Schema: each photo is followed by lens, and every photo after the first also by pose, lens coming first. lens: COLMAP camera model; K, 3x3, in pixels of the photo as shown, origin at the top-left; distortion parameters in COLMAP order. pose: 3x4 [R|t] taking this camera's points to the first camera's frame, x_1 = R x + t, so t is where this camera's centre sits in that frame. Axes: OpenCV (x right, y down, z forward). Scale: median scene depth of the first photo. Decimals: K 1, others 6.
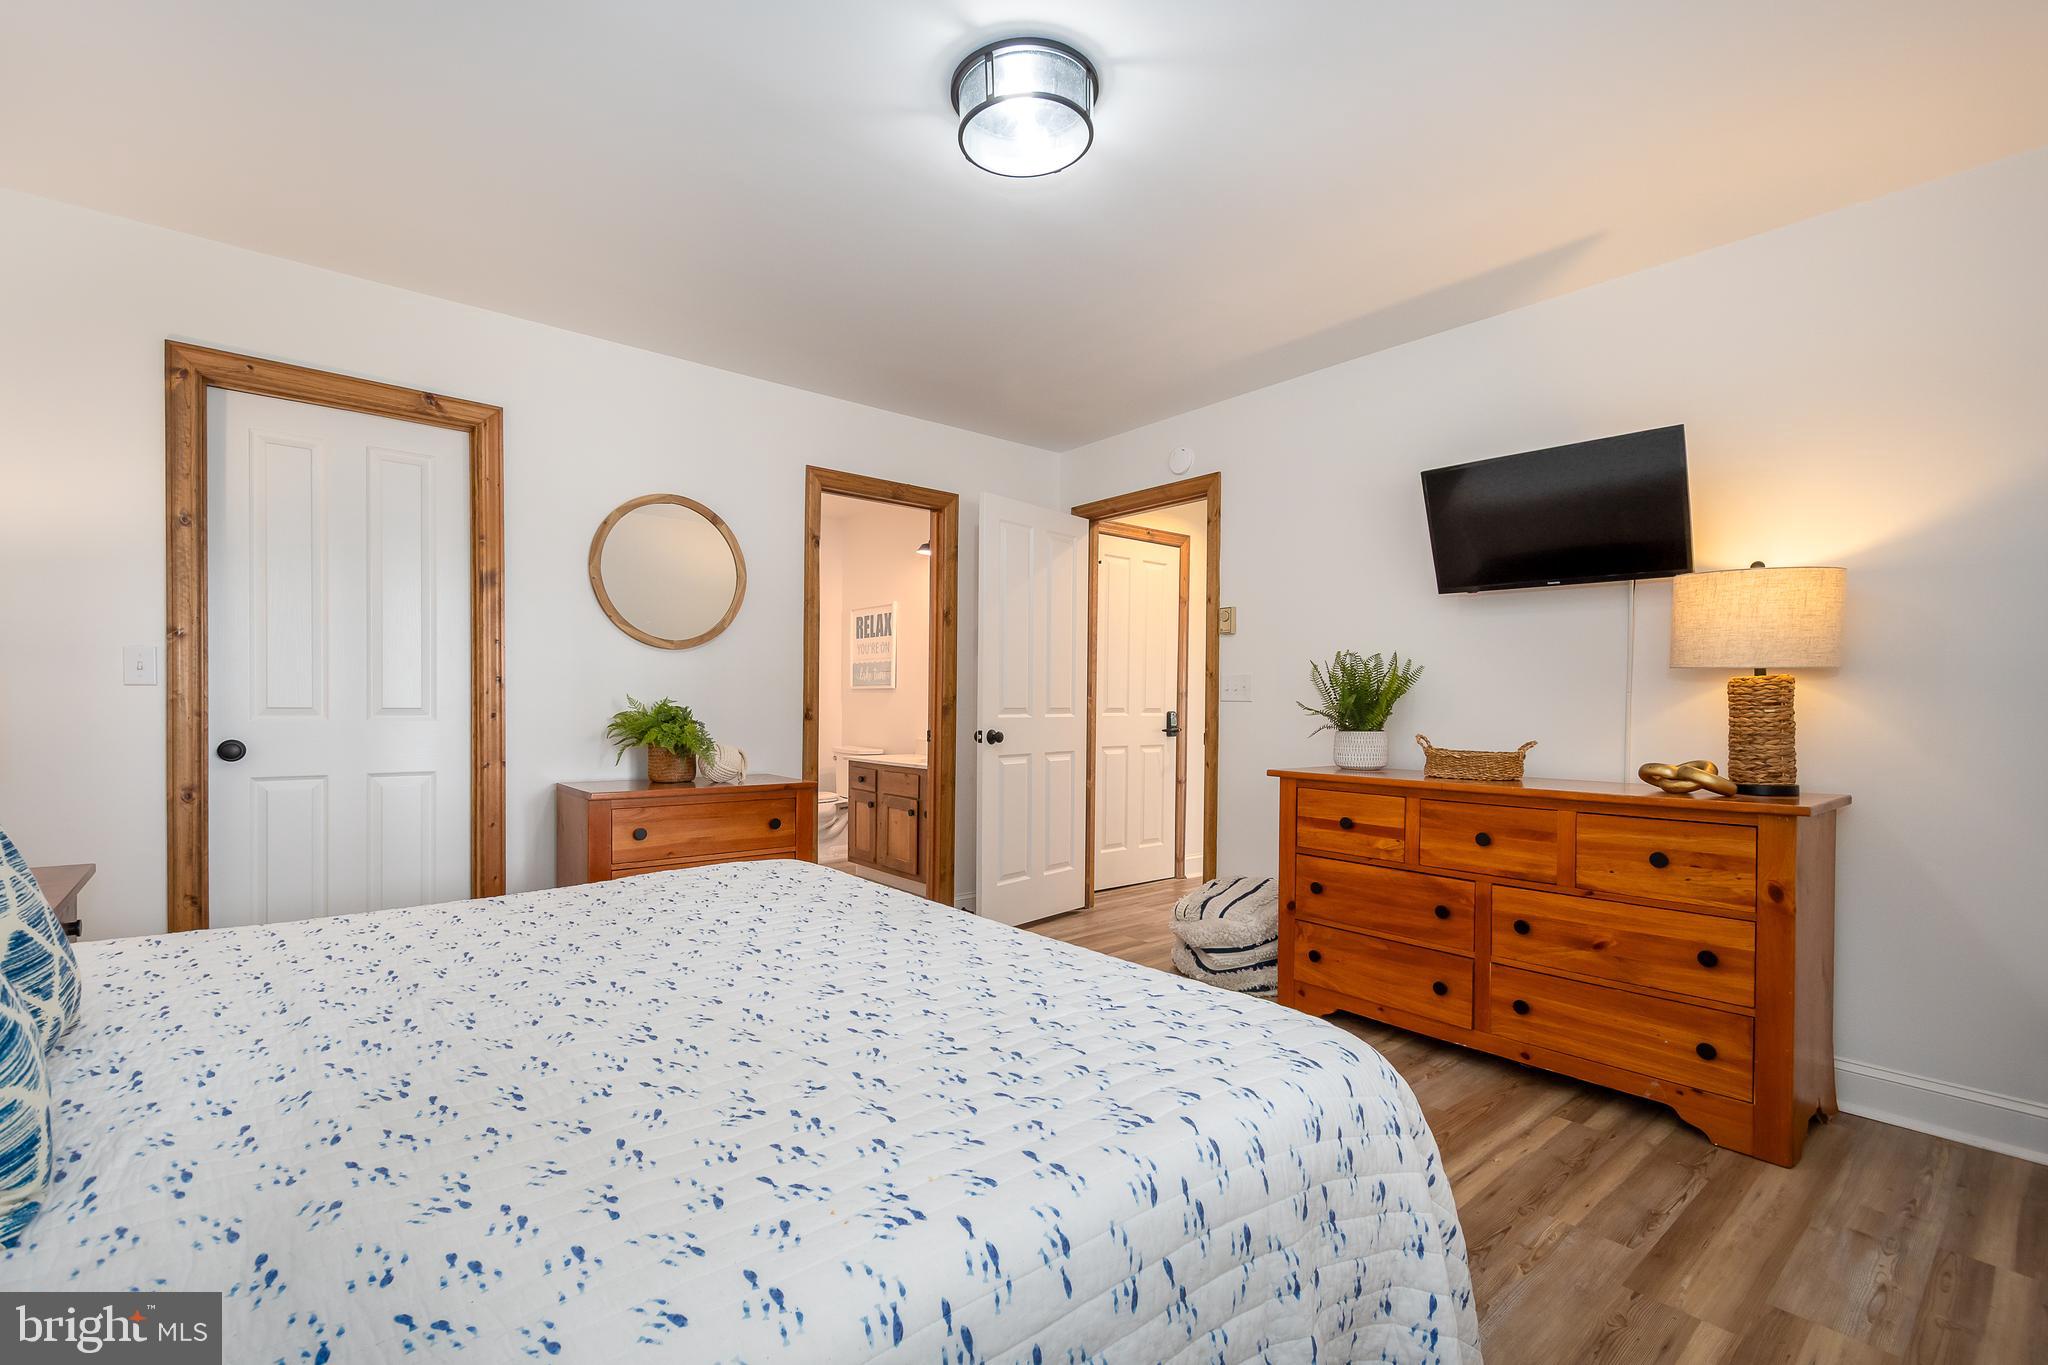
lens RADIAL K [[900.7, 0, 1015.9], [0, 900.7, 692.6], [0, 0, 1]] dist [0.016692, -0.004401]
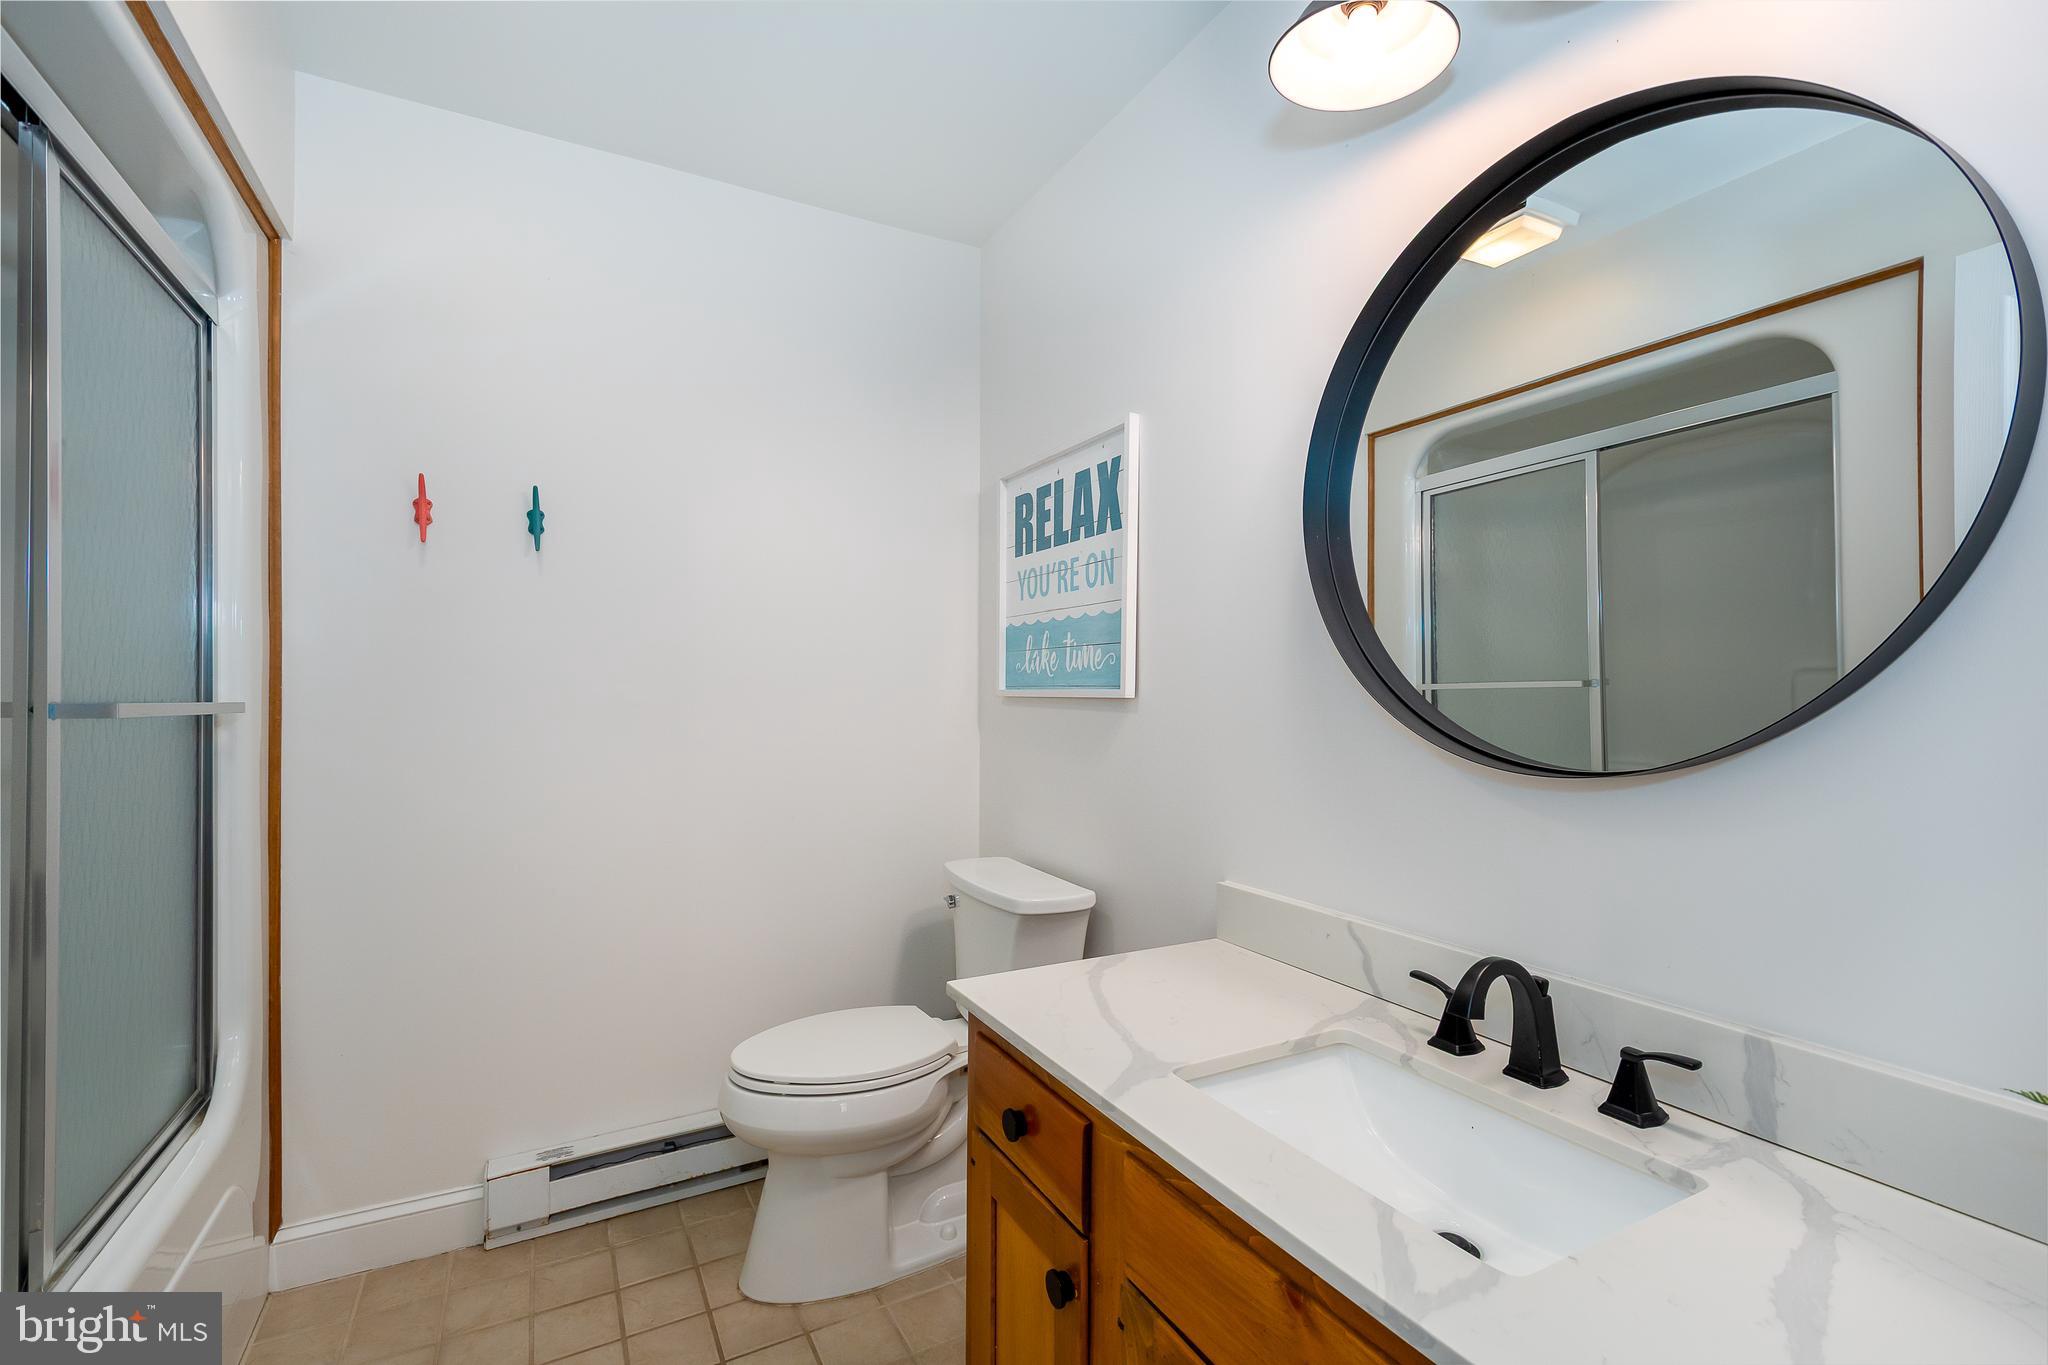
lens RADIAL K [[900.7, 0, 1022.7], [0, 900.7, 691.2], [0, 0, 1]] dist [0.016692, -0.004401]
pose [[0.981658, -0.000009, -0.190651, -0.109684], [0.000411, 0.999998, 0.002066, -0.007542], [0.190651, -0.002107, 0.981656, 0.672072]]
